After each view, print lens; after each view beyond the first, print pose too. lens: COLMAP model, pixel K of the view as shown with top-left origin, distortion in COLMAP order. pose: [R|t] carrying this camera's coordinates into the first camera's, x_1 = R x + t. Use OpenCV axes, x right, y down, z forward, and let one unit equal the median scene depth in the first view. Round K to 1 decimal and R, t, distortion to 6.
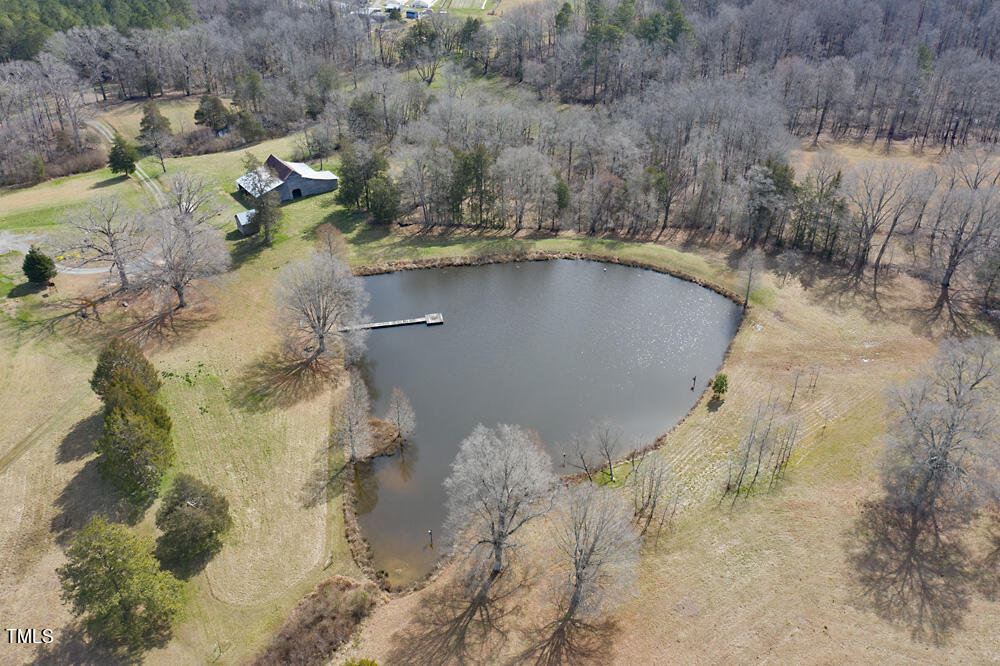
lens RADIAL K [[808.1, 0, 499.6], [0, 808.1, 308.4], [0, 0, 1]] dist [-0.008017, 0.007565]
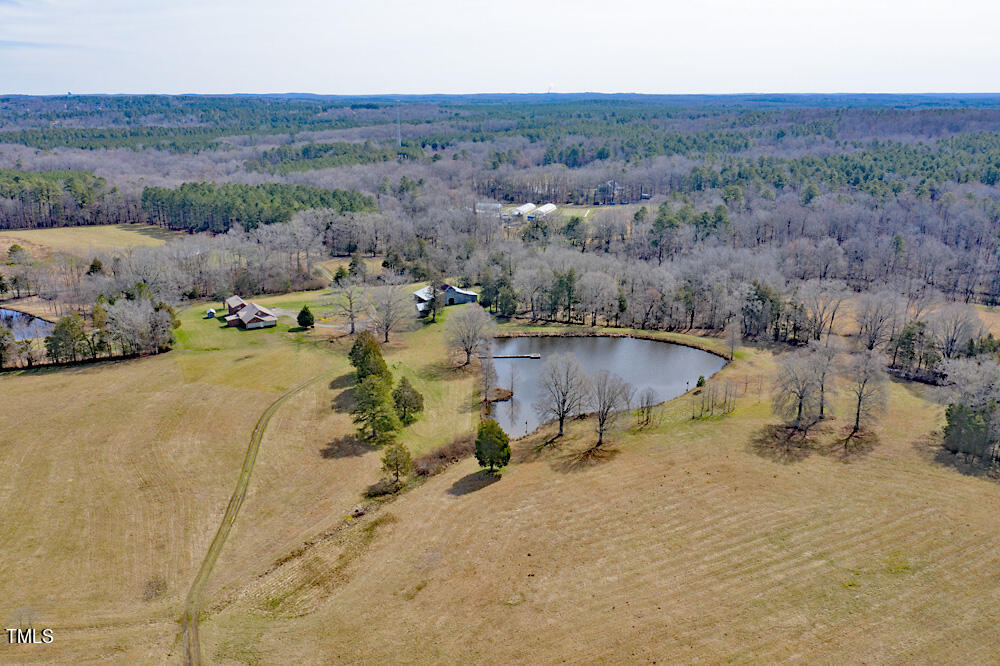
lens RADIAL K [[808.1, 0, 499.6], [0, 808.1, 308.4], [0, 0, 1]] dist [-0.008017, 0.007565]
pose [[0.989877, 0.042795, -0.135319, 0.071544], [-0.078839, 0.958620, -0.273553, 0.407875], [0.118013, 0.281453, 0.952291, -0.652798]]
